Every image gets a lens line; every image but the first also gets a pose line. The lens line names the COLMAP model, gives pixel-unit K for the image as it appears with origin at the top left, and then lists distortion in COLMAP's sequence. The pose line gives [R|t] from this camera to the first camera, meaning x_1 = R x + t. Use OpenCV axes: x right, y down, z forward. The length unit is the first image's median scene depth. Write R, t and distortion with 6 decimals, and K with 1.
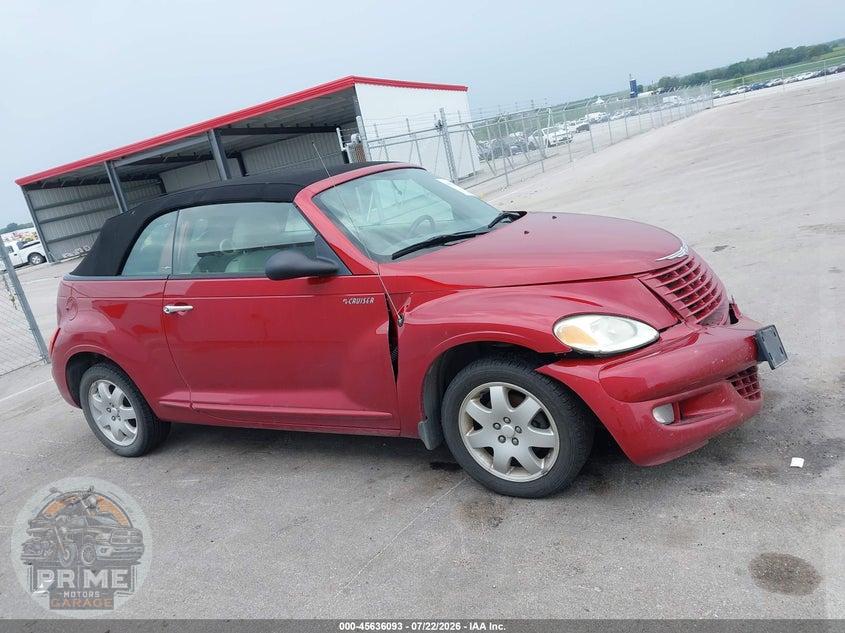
lens RADIAL K [[660.3, 0, 416.8], [0, 660.3, 314.3], [0, 0, 1]] dist [0.036813, -0.039923]
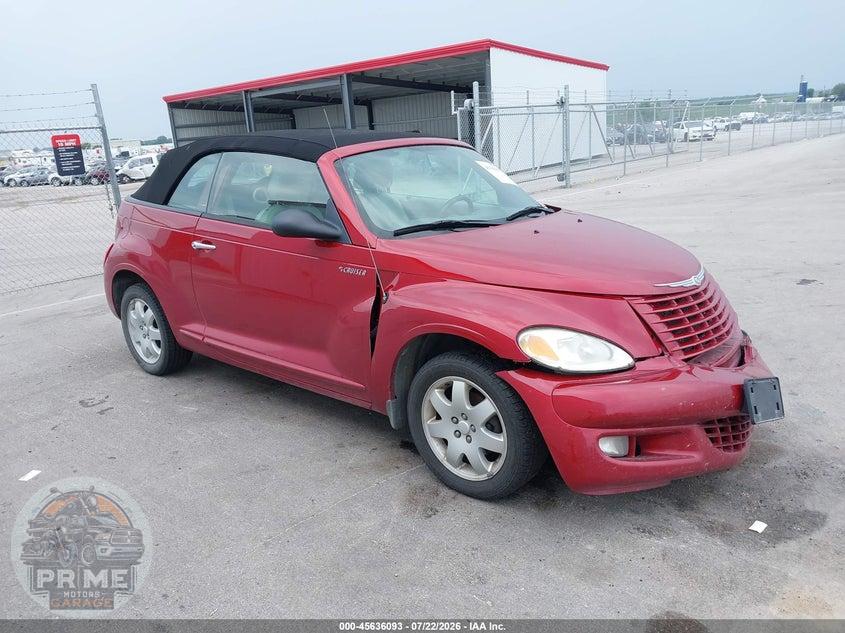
lens RADIAL K [[660.3, 0, 421.1], [0, 660.3, 310.1], [0, 0, 1]] dist [0.036813, -0.039923]
pose [[0.971751, 0.188714, -0.141730, 0.159239], [-0.182116, 0.981548, 0.058282, -0.036902], [0.150114, -0.030825, 0.988188, 0.014306]]
